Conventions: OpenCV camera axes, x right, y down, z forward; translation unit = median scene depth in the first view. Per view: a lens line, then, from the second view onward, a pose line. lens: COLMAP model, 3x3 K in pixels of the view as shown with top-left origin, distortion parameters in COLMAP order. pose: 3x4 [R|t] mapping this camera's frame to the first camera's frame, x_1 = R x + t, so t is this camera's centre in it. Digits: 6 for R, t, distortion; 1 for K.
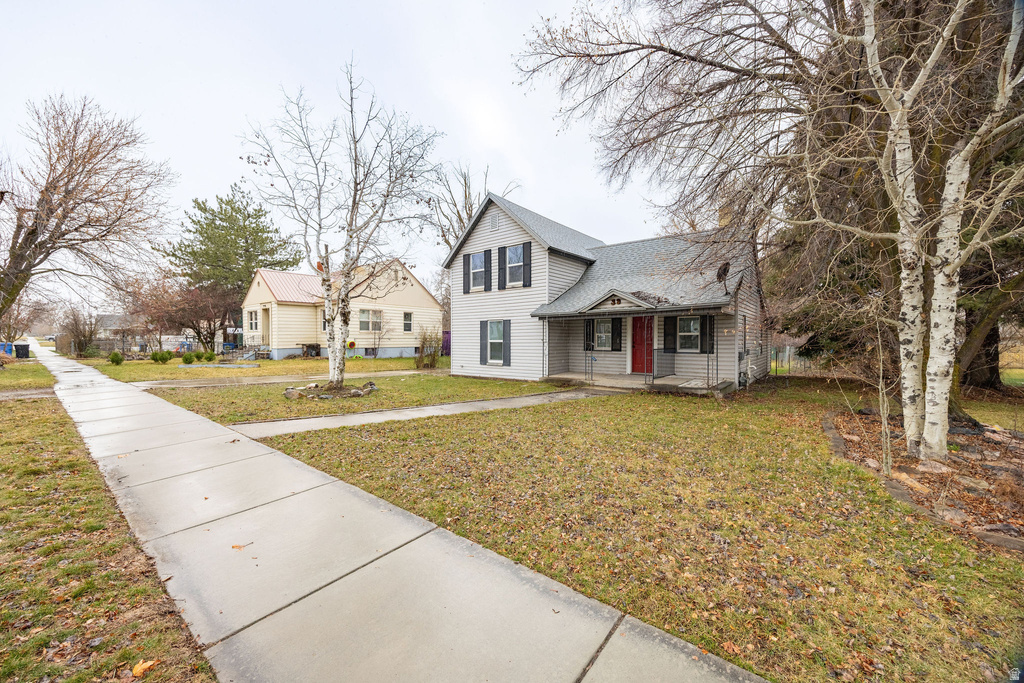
lens RADIAL K [[376.3, 0, 512.0], [0, 376.3, 341.5], [0, 0, 1]] dist [-0.000249, -0.000013]
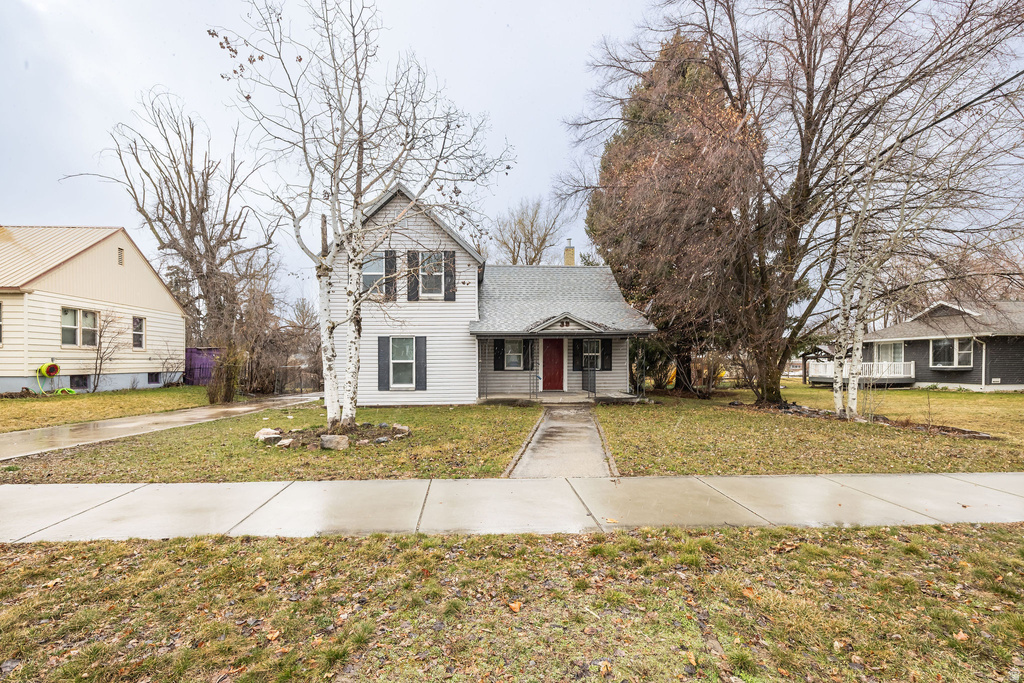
lens RADIAL K [[418.5, 0, 481.2], [0, 418.5, 364.6], [0, 0, 1]] dist [-0.000982, -0.000086]
pose [[0.762490, -0.006272, 0.646969, -0.513515], [0.005319, 0.999980, 0.003425, 0.004068], [-0.646978, 0.000830, 0.762508, 0.177665]]
